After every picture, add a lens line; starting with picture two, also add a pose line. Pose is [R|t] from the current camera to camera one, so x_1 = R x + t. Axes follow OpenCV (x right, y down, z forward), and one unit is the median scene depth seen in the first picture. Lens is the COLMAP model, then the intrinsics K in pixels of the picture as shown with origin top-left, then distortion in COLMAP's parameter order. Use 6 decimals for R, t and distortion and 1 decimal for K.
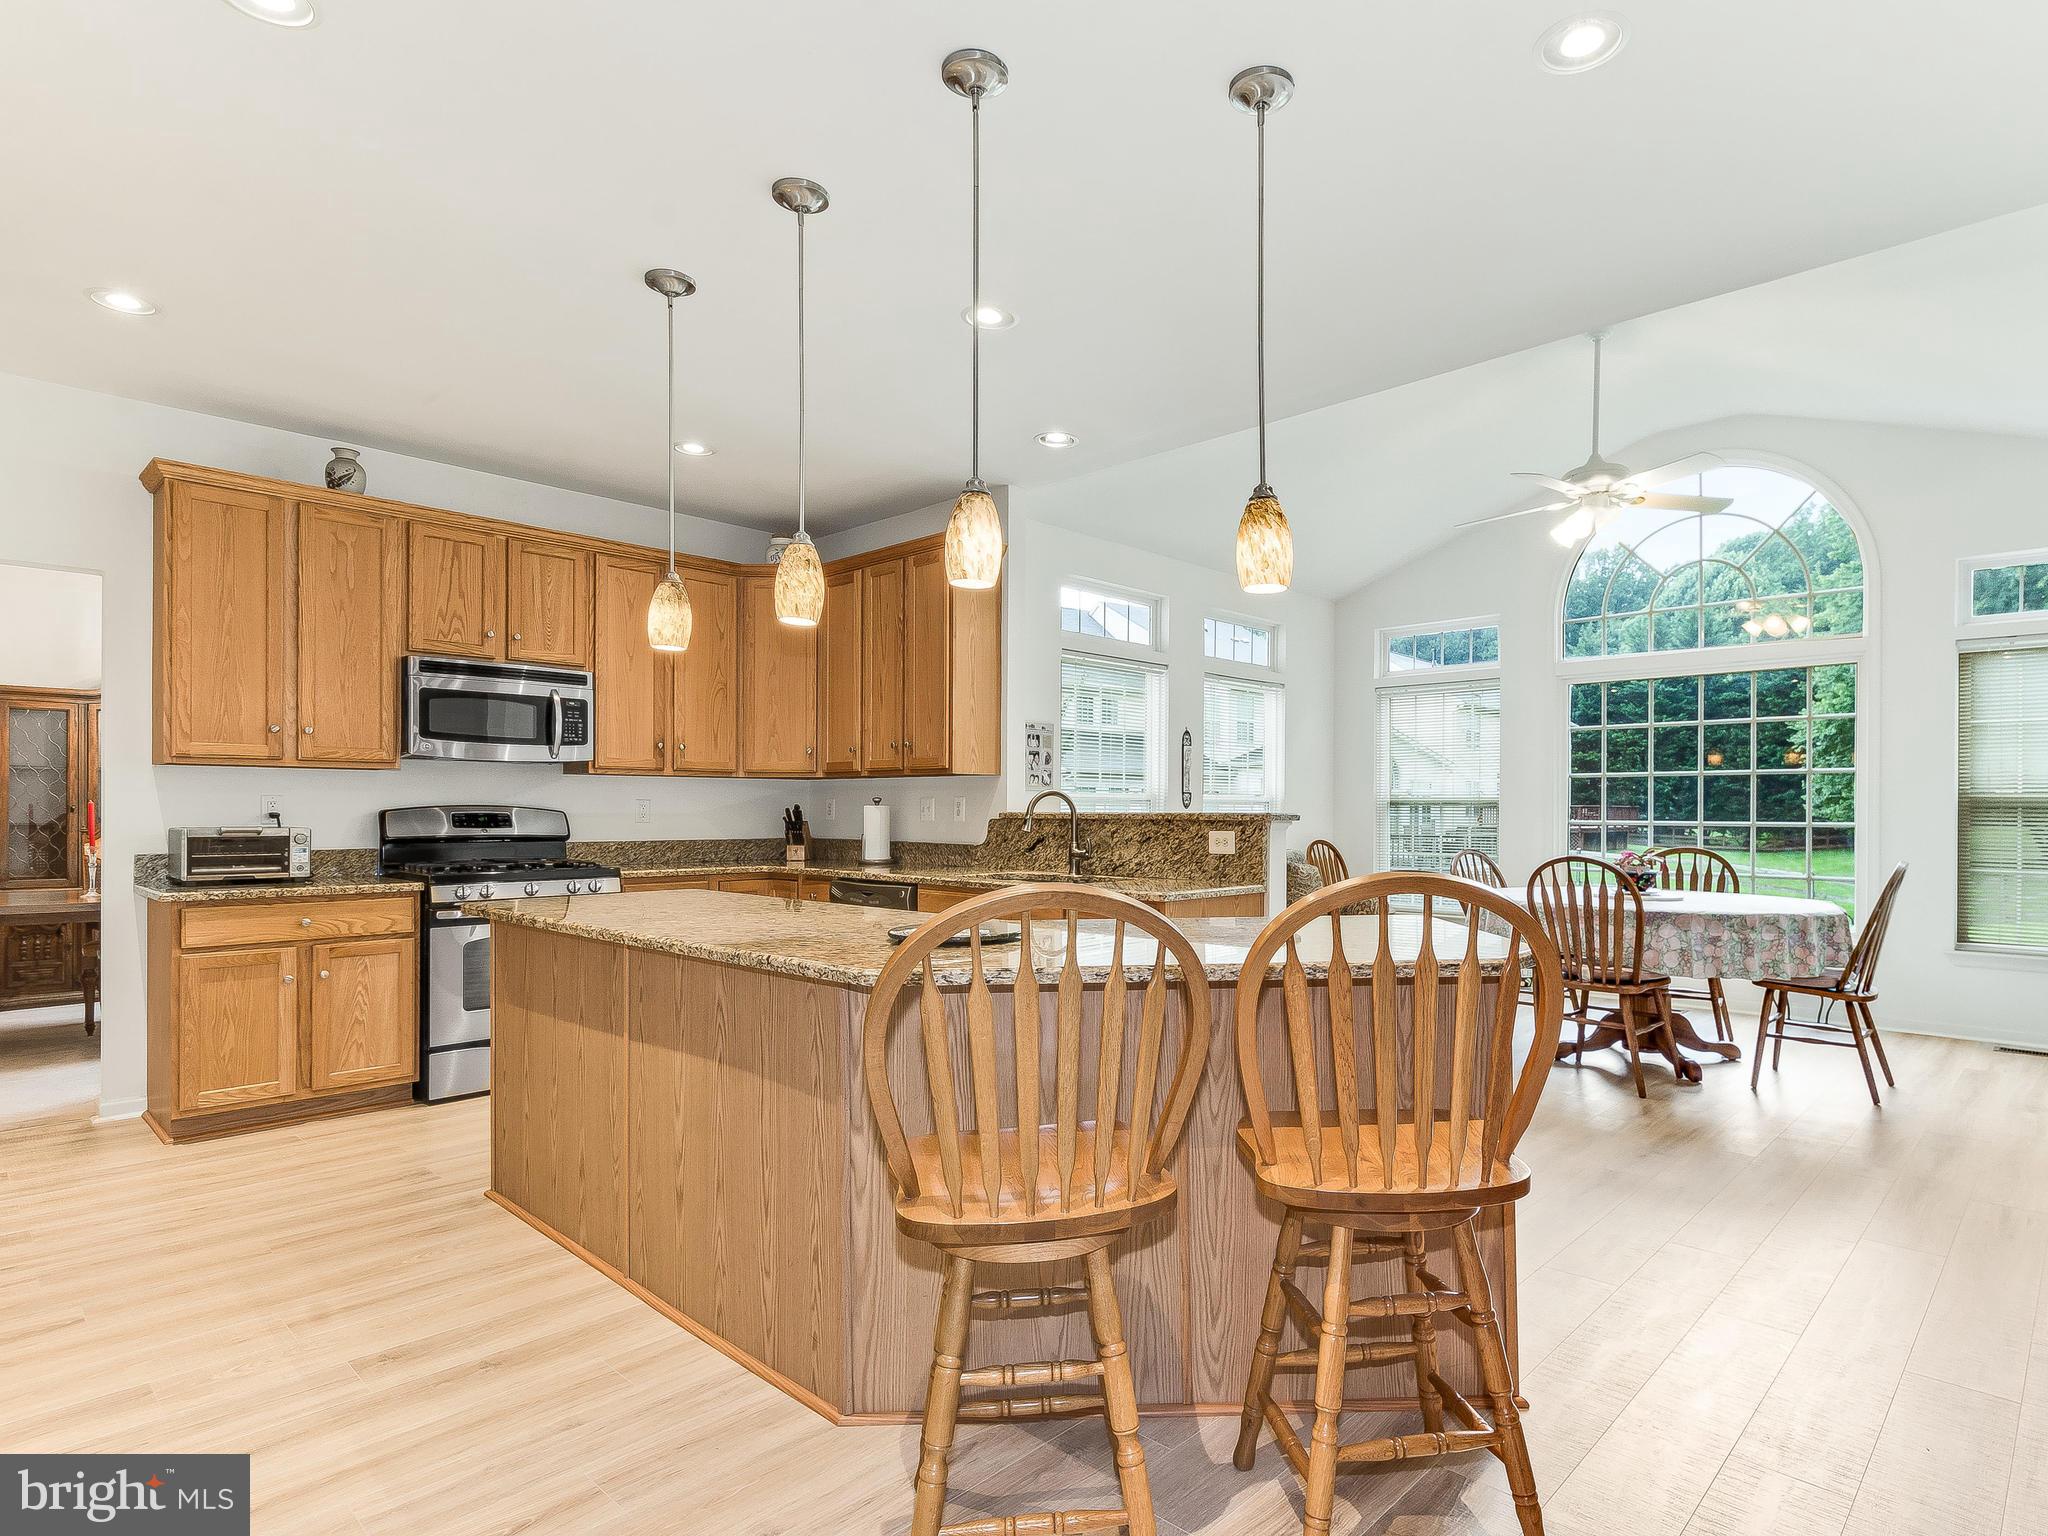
lens RADIAL K [[1124.0, 0, 1059.6], [0, 1124.0, 809.7], [0, 0, 1]] dist [-0.003542, -0.001292]
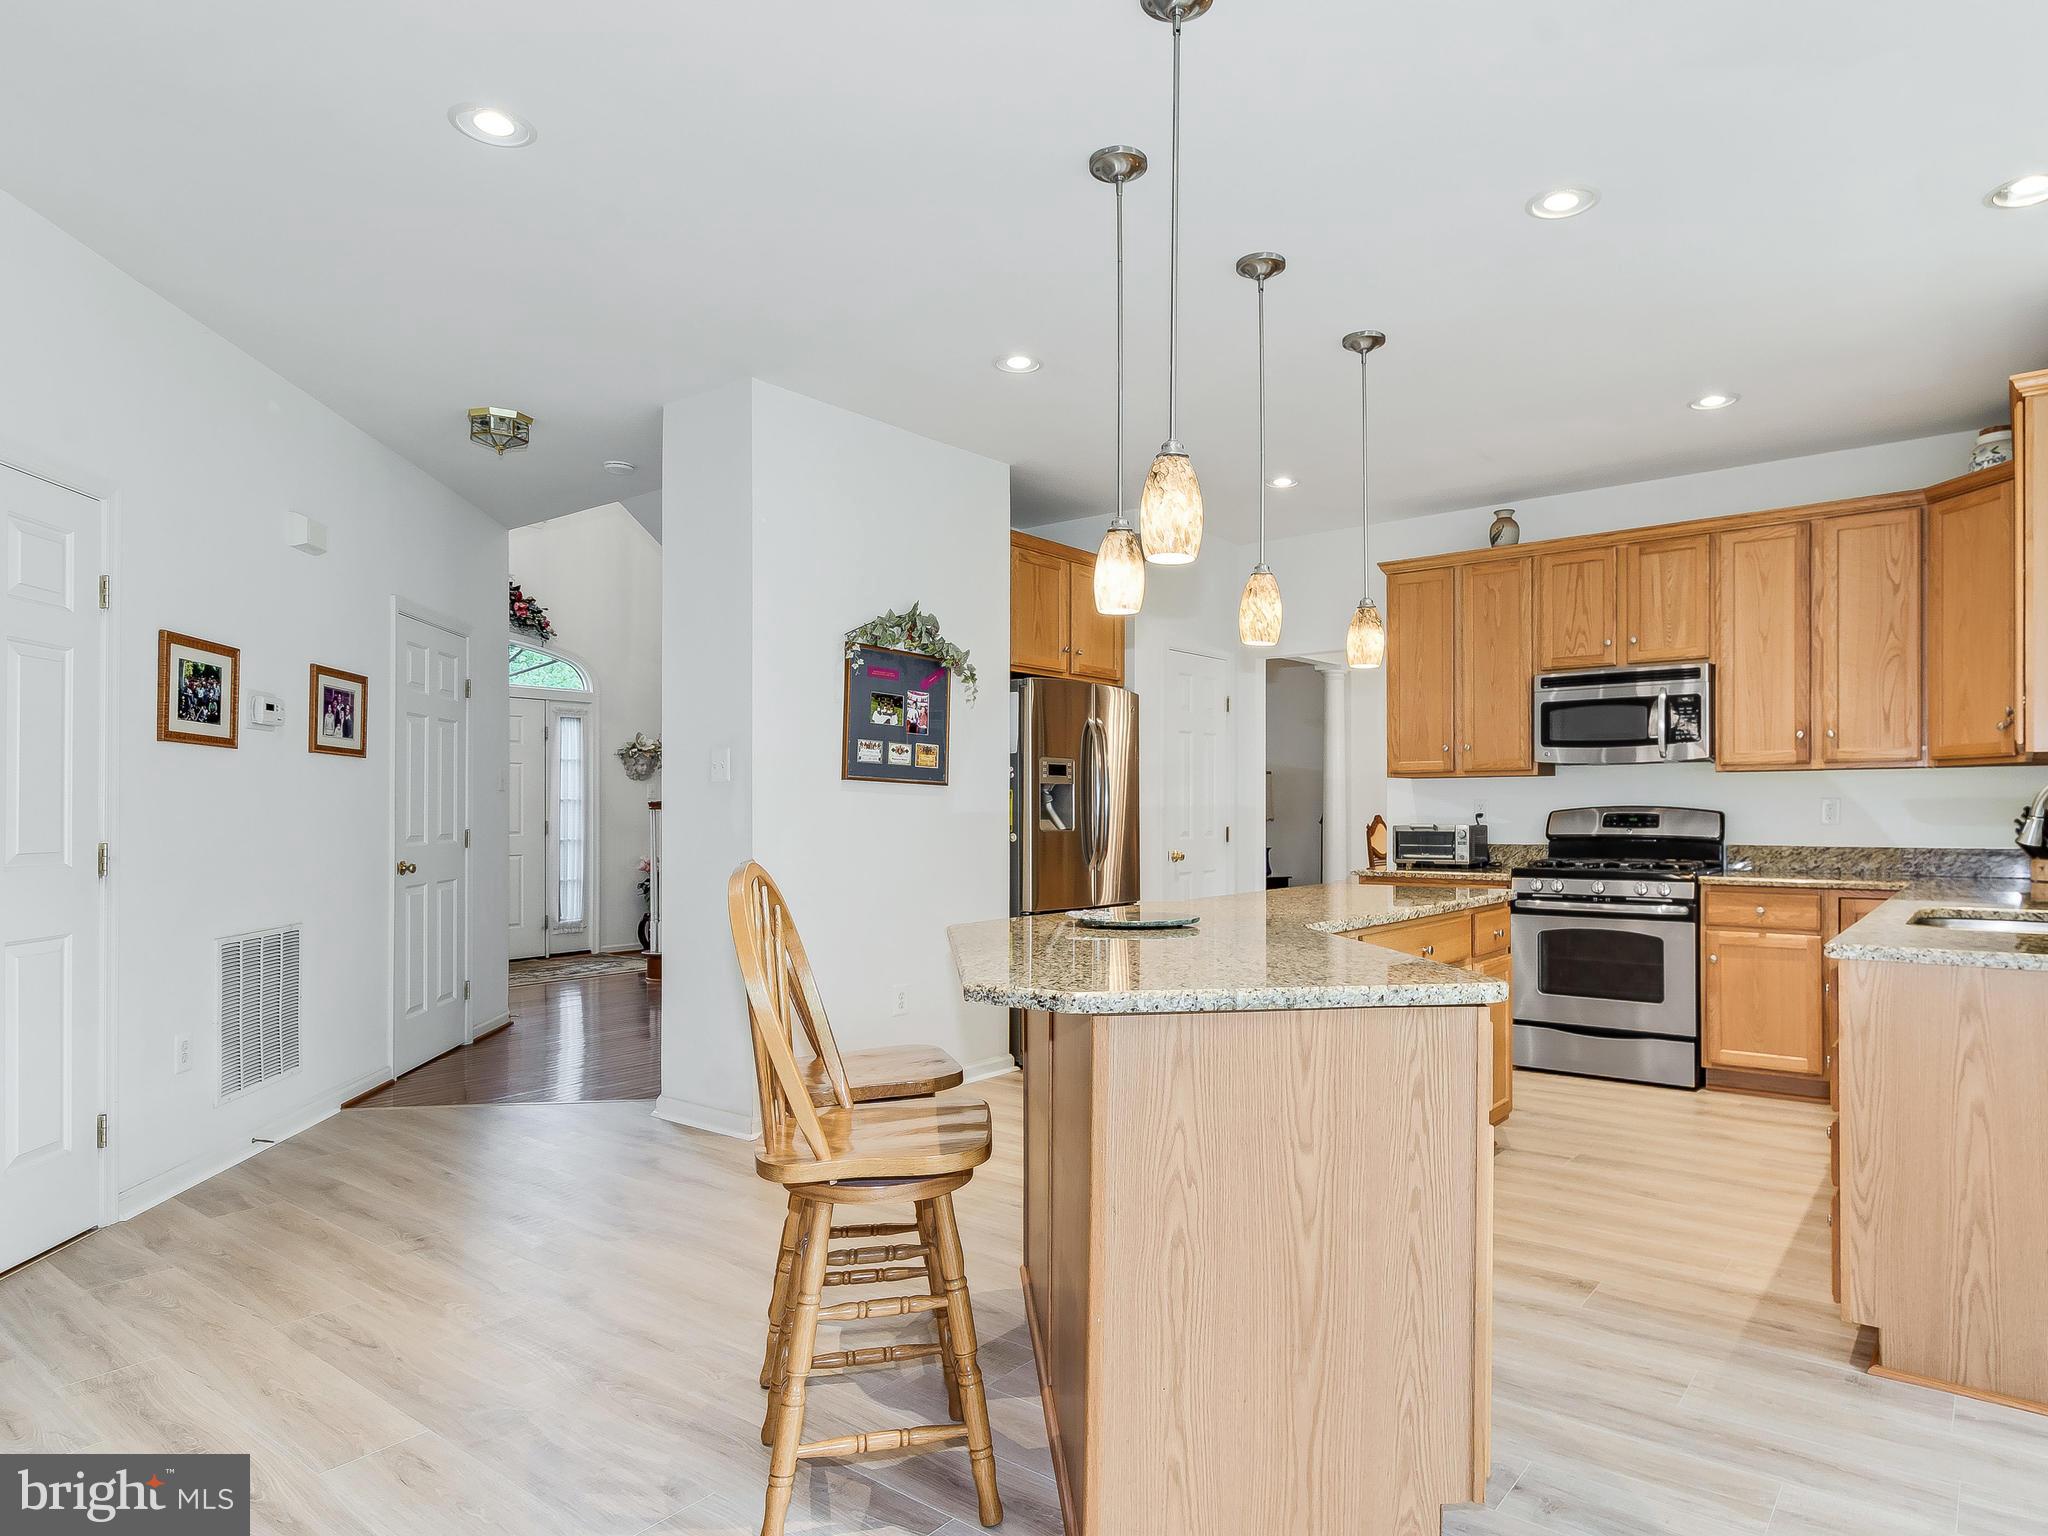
lens RADIAL K [[1124.0, 0, 1059.6], [0, 1124.0, 809.7], [0, 0, 1]] dist [-0.003542, -0.001292]
pose [[0.110335, -0.002468, -0.993891, 0.477384], [0.002370, 0.999995, -0.002220, 0.000494], [0.993892, -0.002110, 0.110340, 0.376758]]
